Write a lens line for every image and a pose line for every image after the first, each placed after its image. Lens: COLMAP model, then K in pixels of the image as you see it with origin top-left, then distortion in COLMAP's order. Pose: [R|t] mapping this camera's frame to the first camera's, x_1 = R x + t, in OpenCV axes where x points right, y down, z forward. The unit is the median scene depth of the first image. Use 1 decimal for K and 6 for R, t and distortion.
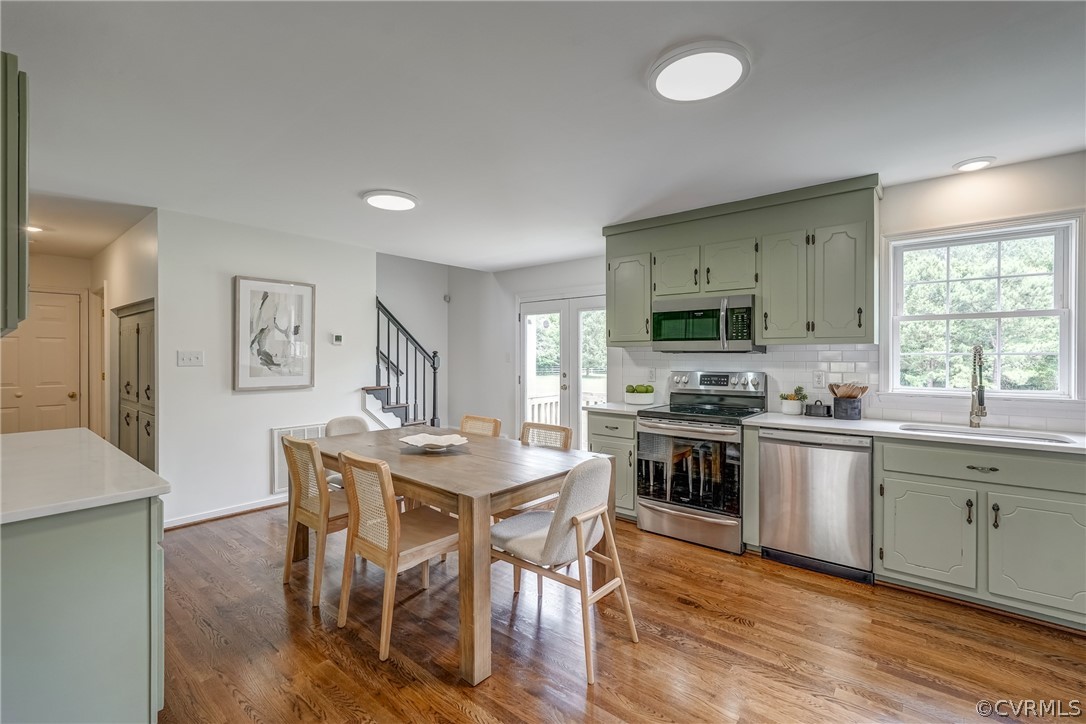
lens RADIAL K [[476.1, 0, 537.2], [0, 476.1, 358.4], [0, 0, 1]] dist [-0.002142, -0.000020]
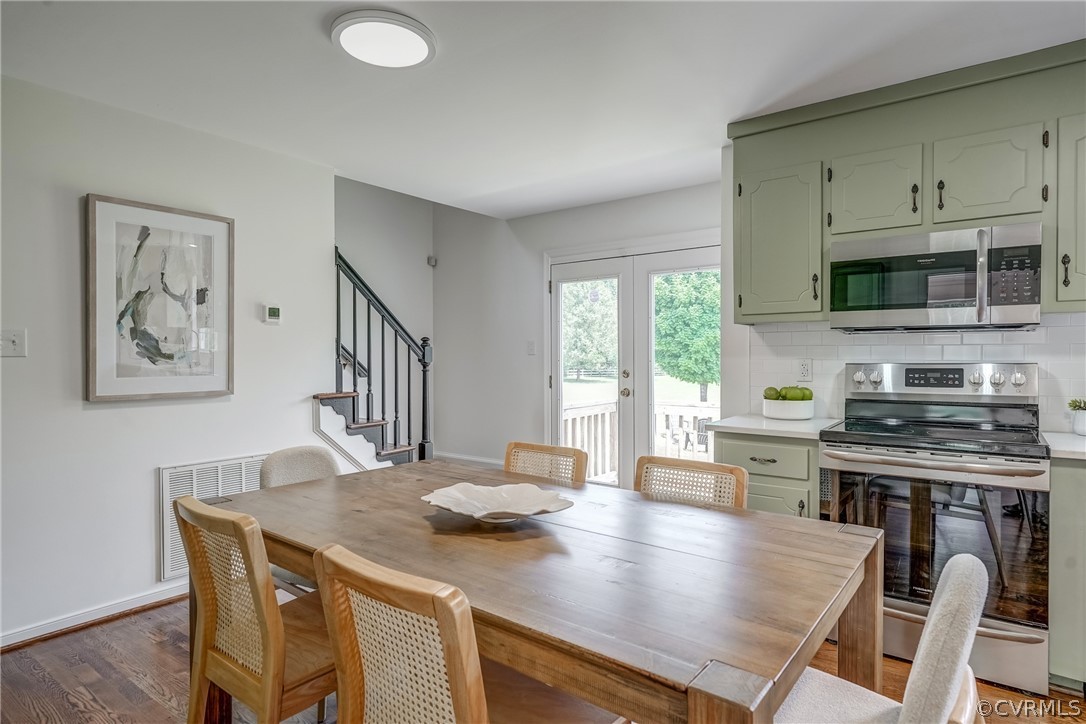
lens RADIAL K [[597.7, 0, 543.0], [0, 597.7, 362.0], [0, 0, 1]] dist [0.006146, 0.000533]
pose [[0.998586, -0.004237, 0.052994, -0.132667], [0.003896, 0.999971, 0.006527, 0.017661], [-0.053020, -0.006311, 0.998574, 0.254110]]
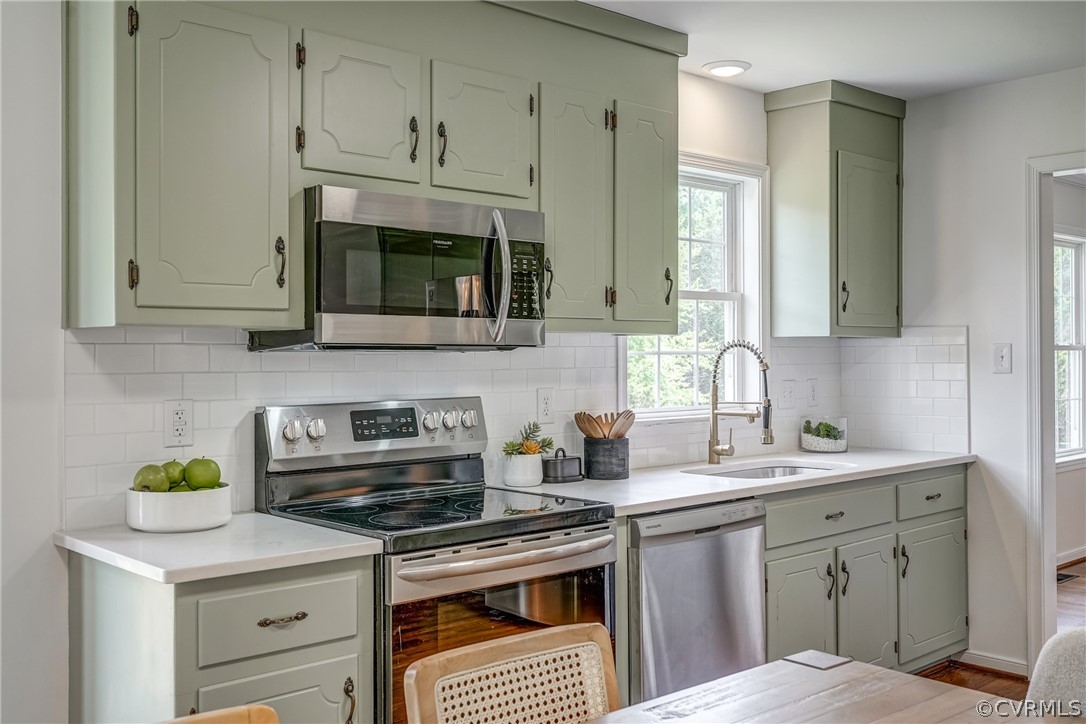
lens RADIAL K [[1076.8, 0, 542.3], [0, 1076.8, 351.5], [0, 0, 1]] dist [-0.006507, -0.011291]
pose [[0.129600, 0.000754, 0.991566, -0.393563], [0.009253, 0.999955, -0.001970, -0.006886], [-0.991523, 0.009431, 0.129587, 0.682607]]
